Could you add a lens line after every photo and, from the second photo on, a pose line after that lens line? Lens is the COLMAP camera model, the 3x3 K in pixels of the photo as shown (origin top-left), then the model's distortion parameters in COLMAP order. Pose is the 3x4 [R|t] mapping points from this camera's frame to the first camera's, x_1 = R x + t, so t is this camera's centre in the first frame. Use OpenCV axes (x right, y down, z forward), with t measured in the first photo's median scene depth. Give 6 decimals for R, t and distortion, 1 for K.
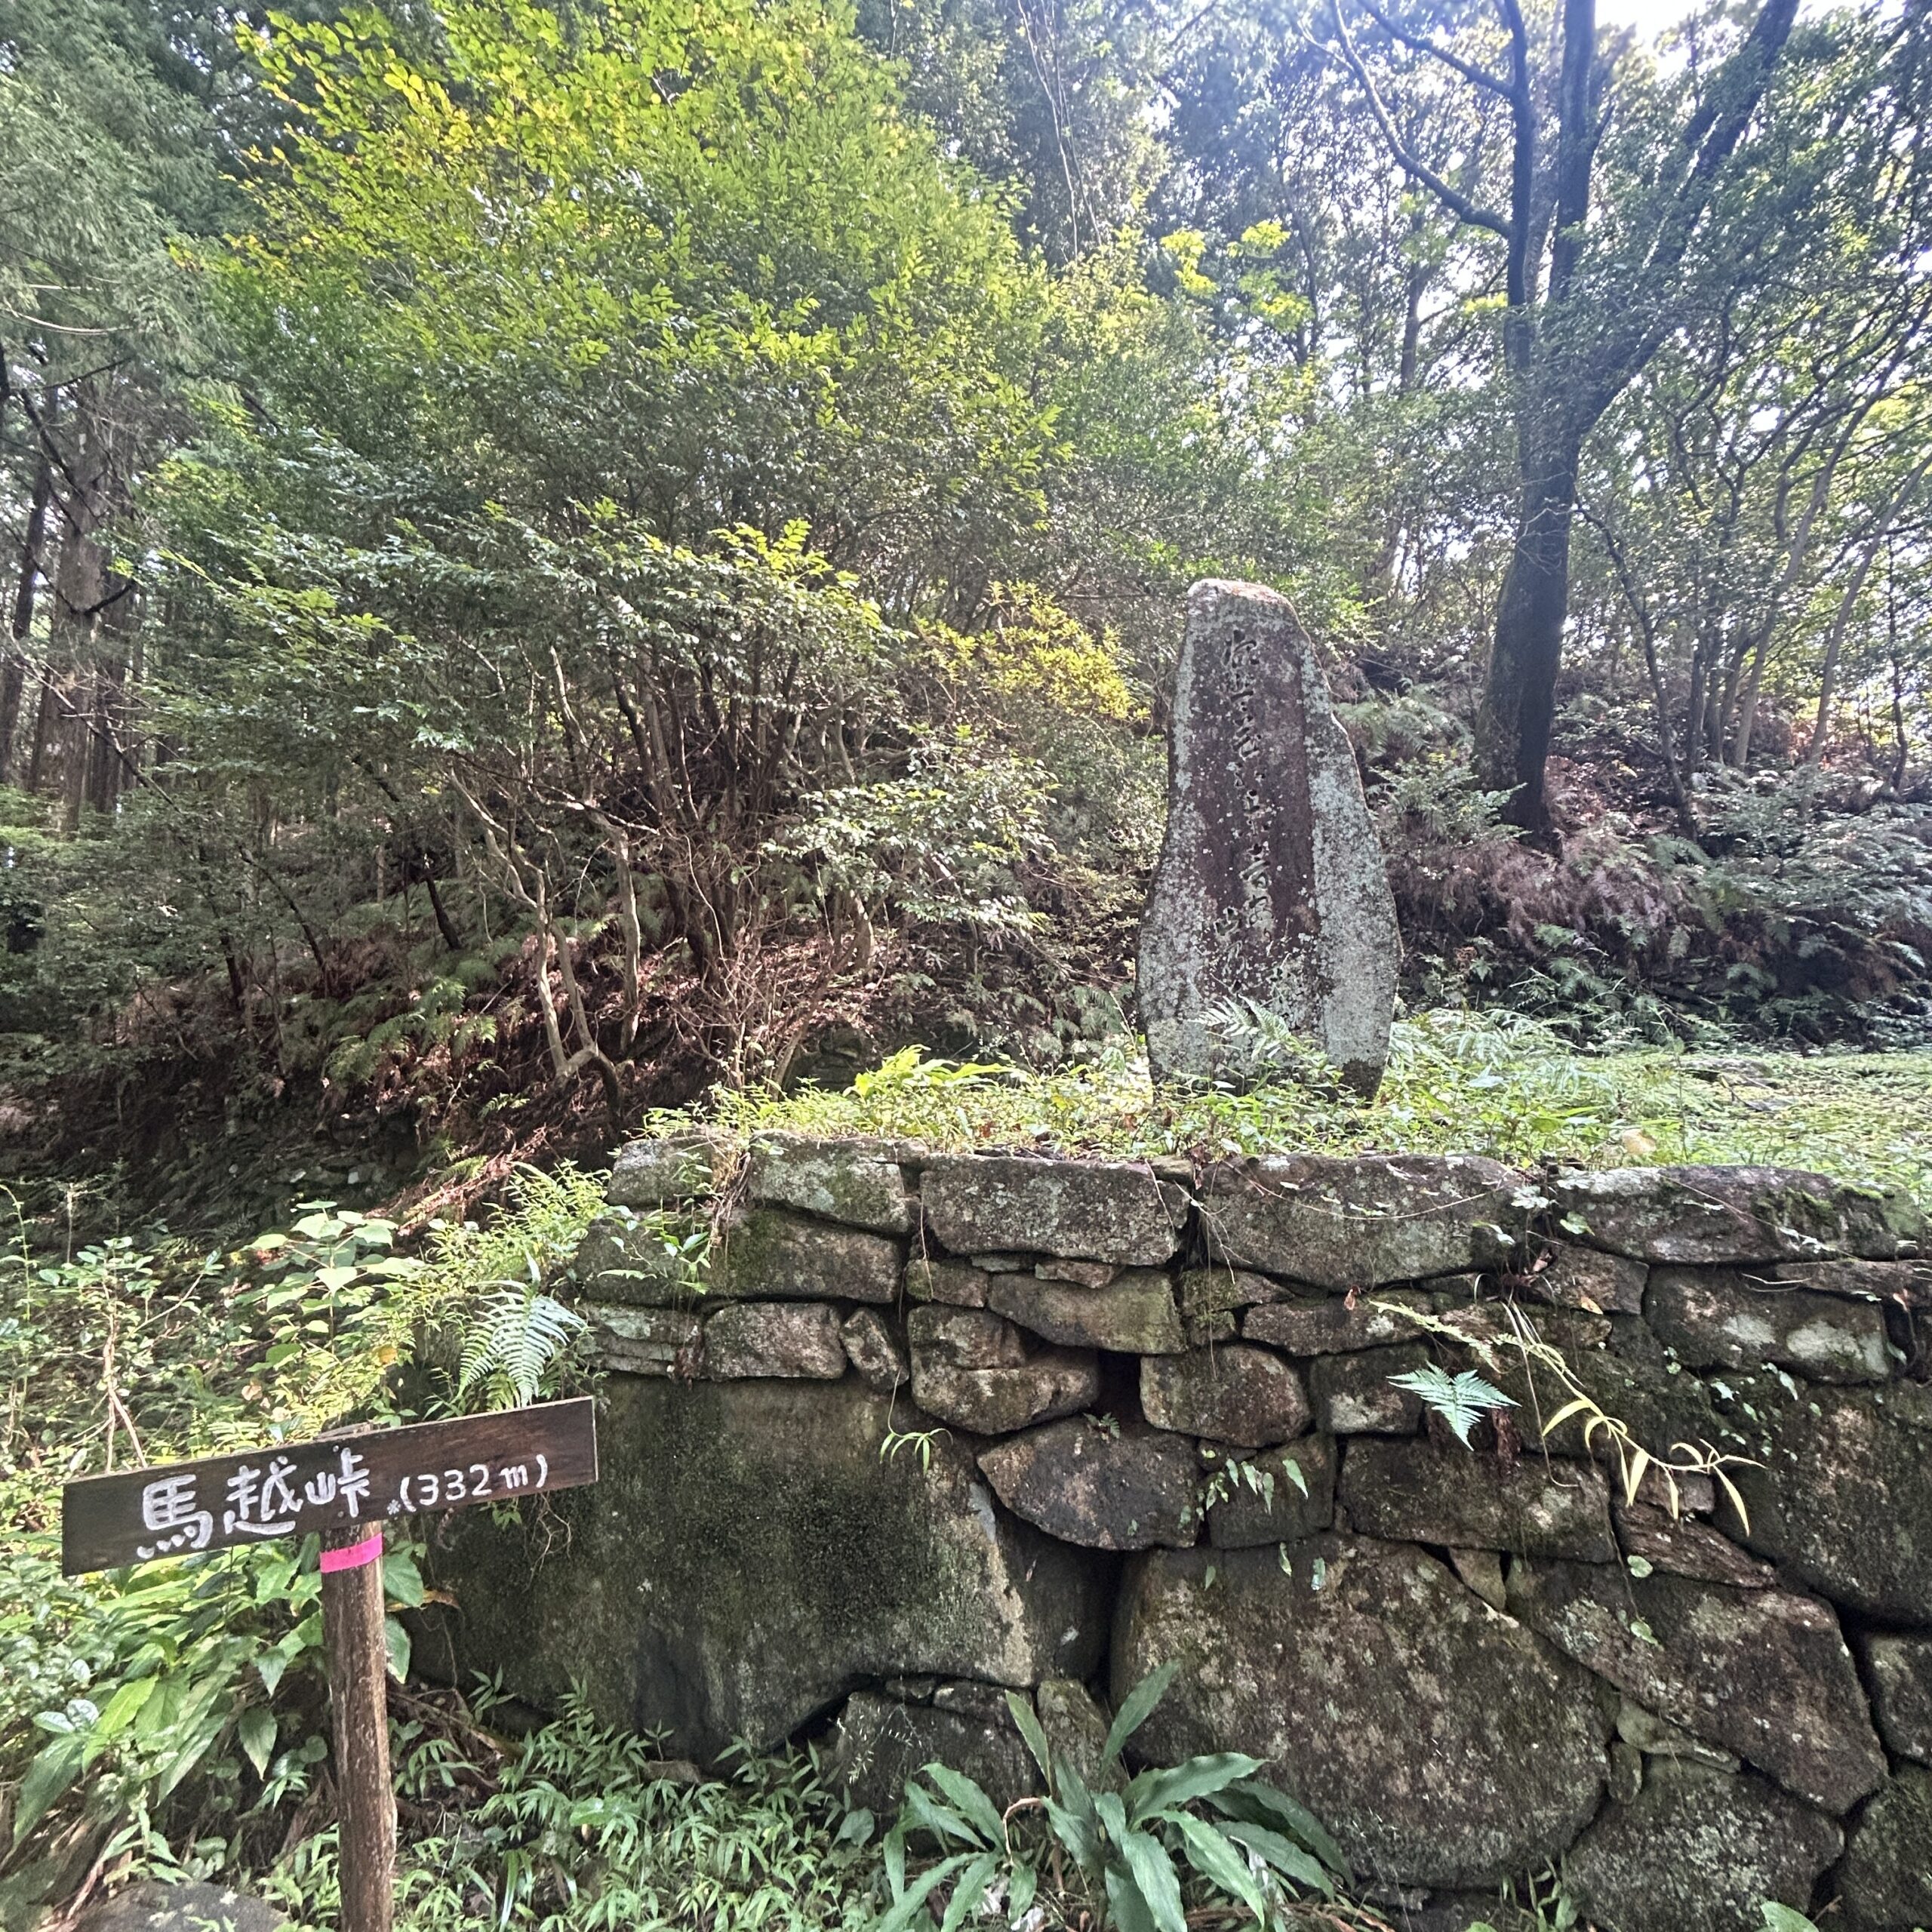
lens RADIAL K [[1056.5, 0, 966.2], [0, 1056.5, 964.8], [0, 0, 1]] dist [-0.000884, 0.003750]
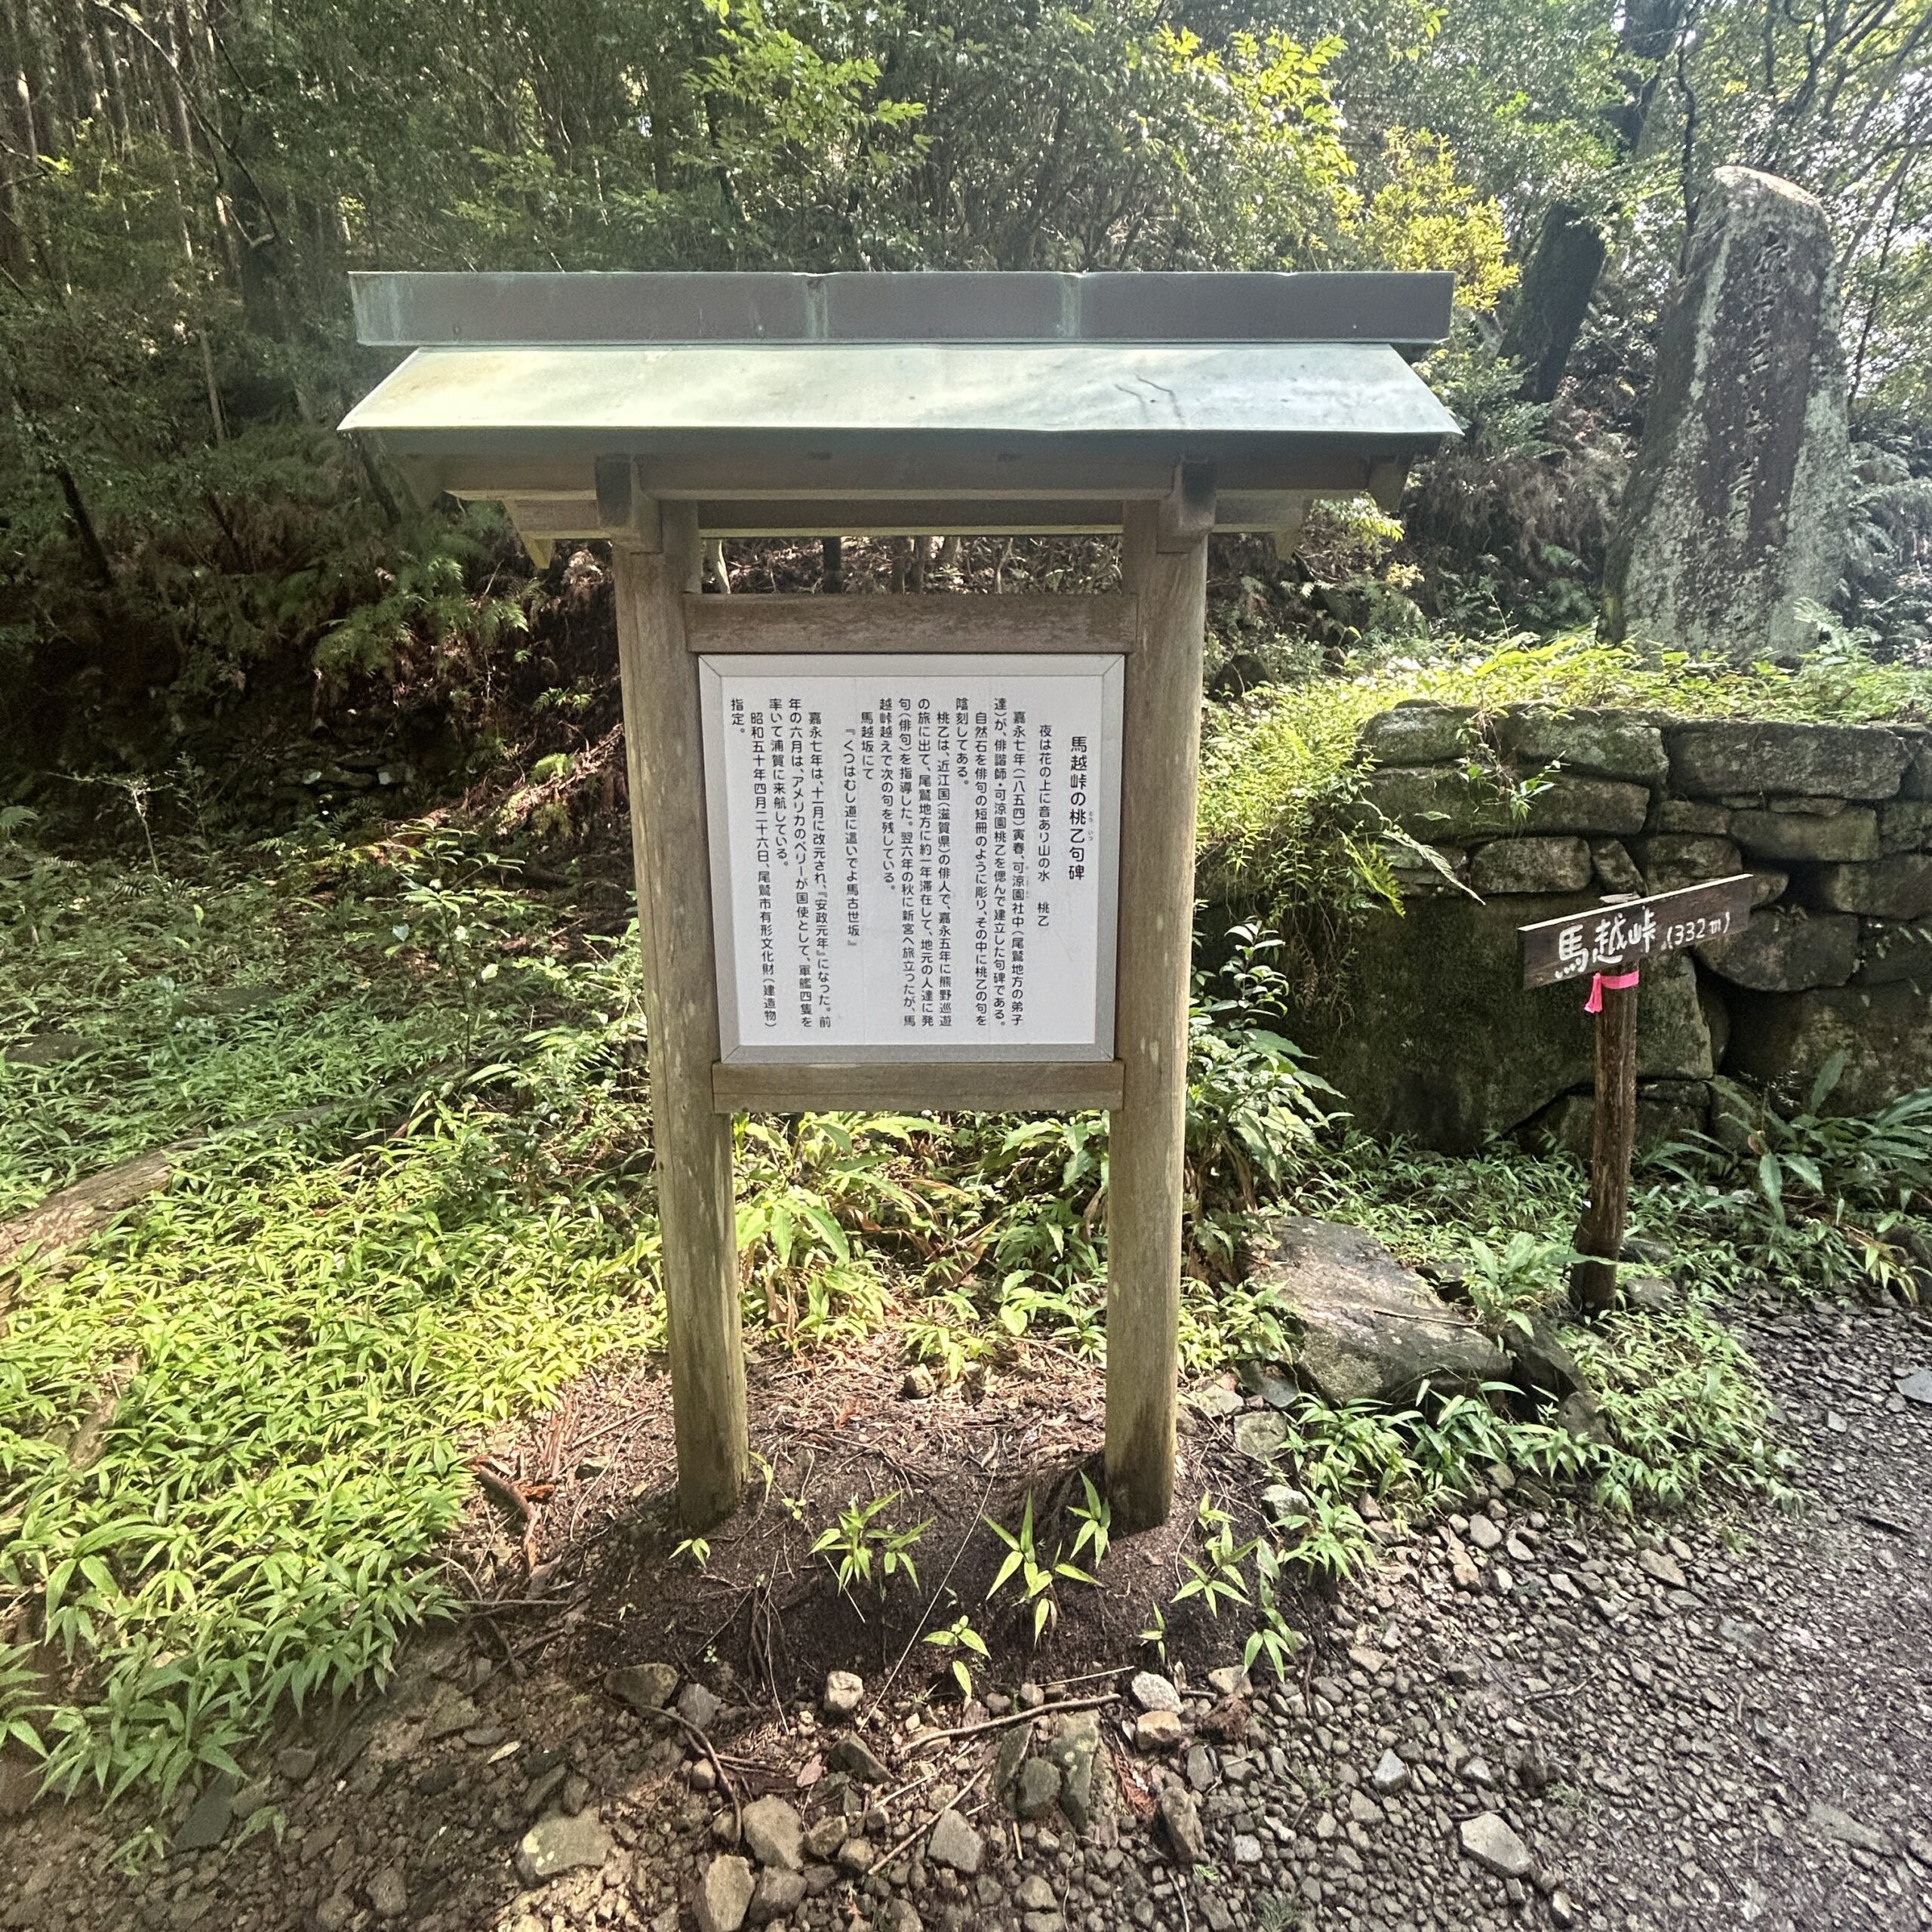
lens RADIAL K [[1052.6, 0, 973.1], [0, 1052.6, 963.2], [0, 0, 1]] dist [0.004598, 0.002751]
pose [[0.977684, -0.036697, 0.206851, -1.230666], [-0.038221, 0.937121, 0.346906, 0.049301], [-0.206575, -0.347071, 0.914805, -0.093072]]
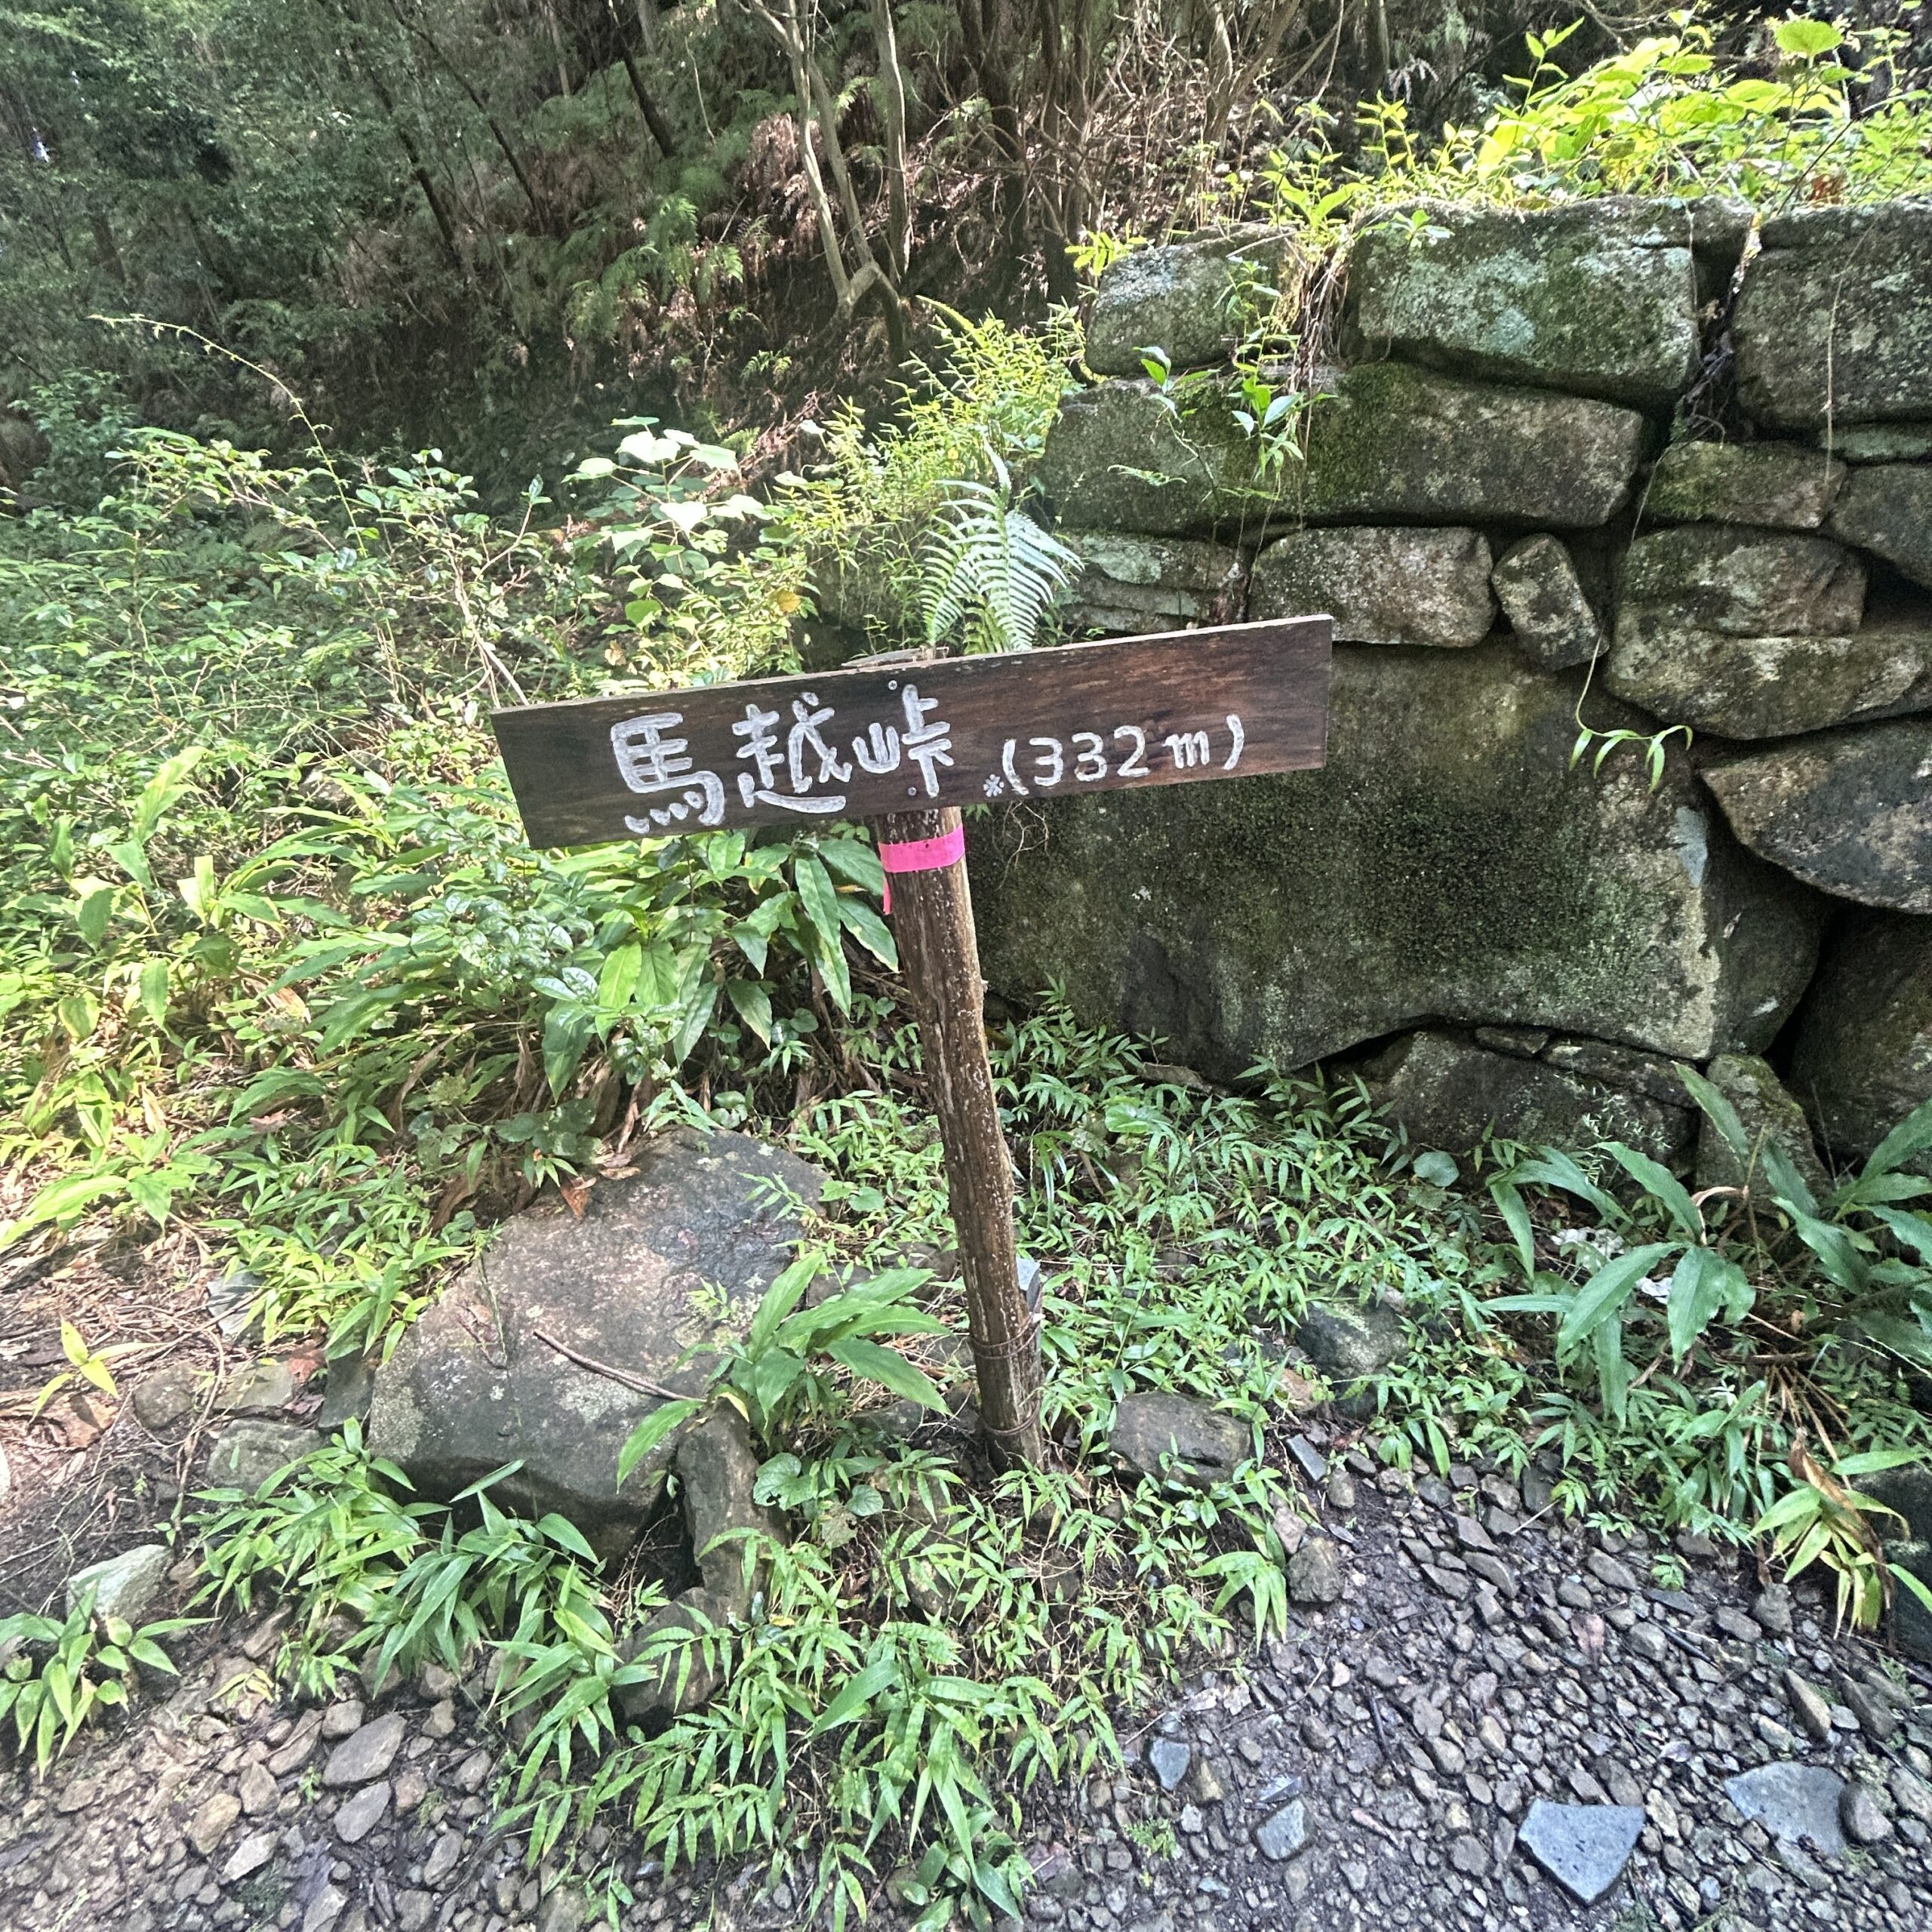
lens RADIAL K [[1056.5, 0, 966.2], [0, 1056.5, 964.8], [0, 0, 1]] dist [-0.000884, 0.003750]
pose [[0.976801, 0.096294, -0.191277, -0.302534], [0.032858, 0.815228, 0.578207, 0.176360], [0.211613, -0.571078, 0.793152, 0.328806]]
